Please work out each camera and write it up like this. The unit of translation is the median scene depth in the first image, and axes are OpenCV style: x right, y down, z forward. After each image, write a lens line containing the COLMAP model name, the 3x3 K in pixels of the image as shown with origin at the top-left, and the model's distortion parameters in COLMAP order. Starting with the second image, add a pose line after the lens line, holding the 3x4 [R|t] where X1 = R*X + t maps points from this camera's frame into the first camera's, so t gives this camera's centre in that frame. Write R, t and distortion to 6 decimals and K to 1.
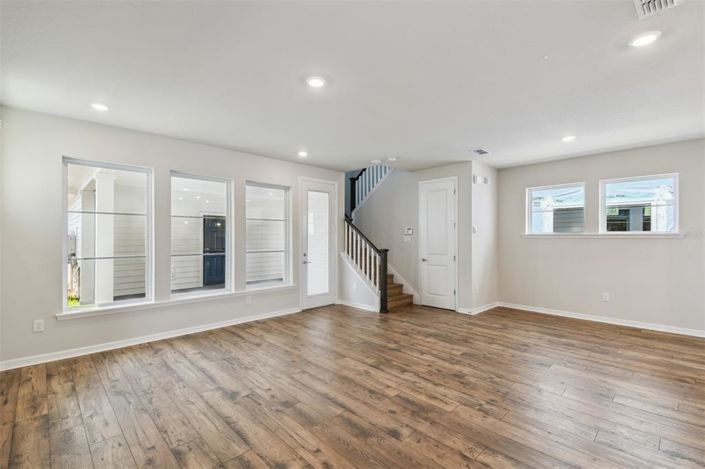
lens RADIAL K [[317.2, 0, 352.5], [0, 317.2, 234.5], [0, 0, 1]] dist [0.016549, -0.000147]
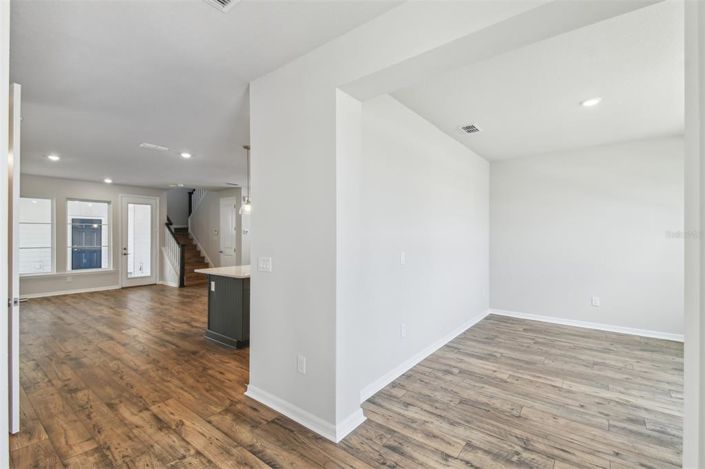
lens RADIAL K [[309.0, 0, 352.5], [0, 309.0, 234.5], [0, 0, 1]] dist [0.043185, -0.025498]
pose [[0.989638, 0.000053, 0.143582, 0.687929], [-0.000064, 1.000000, 0.000070, -0.000127], [-0.143582, -0.000078, 0.989638, -0.564335]]
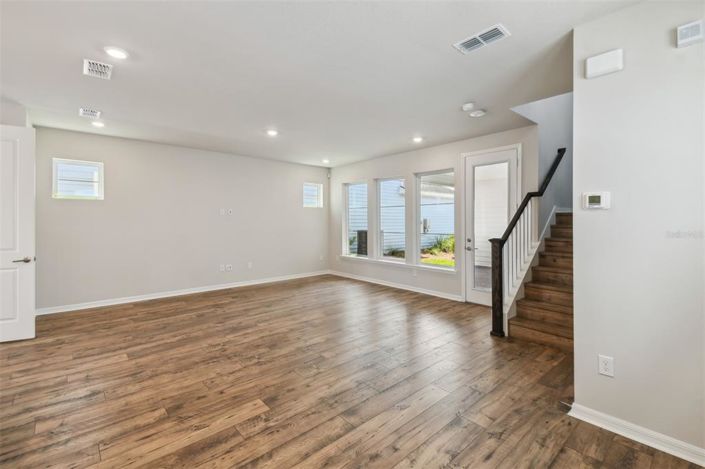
lens RADIAL K [[308.9, 0, 340.8], [0, 308.9, 220.5], [0, 0, 1]] dist [0.020094, -0.000003]
pose [[-0.050160, -0.003115, -0.998736, 0.765717], [0.006124, 0.999975, -0.003427, 0.010226], [0.998722, -0.006288, -0.050140, 0.714872]]
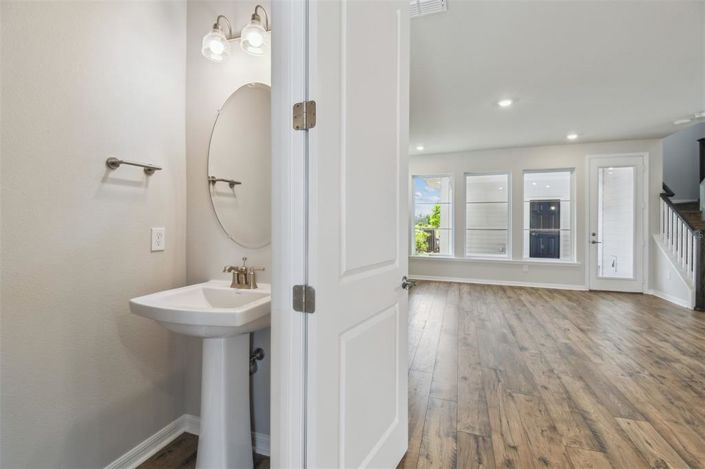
lens RADIAL K [[313.8, 0, 345.3], [0, 313.8, 223.7], [0, 0, 1]] dist [0.001263, -0.010935]
pose [[0.434573, 0.004011, -0.900627, 0.404292], [0.000991, 0.999987, 0.004932, 0.026756], [0.900636, -0.003035, 0.434564, -0.117891]]
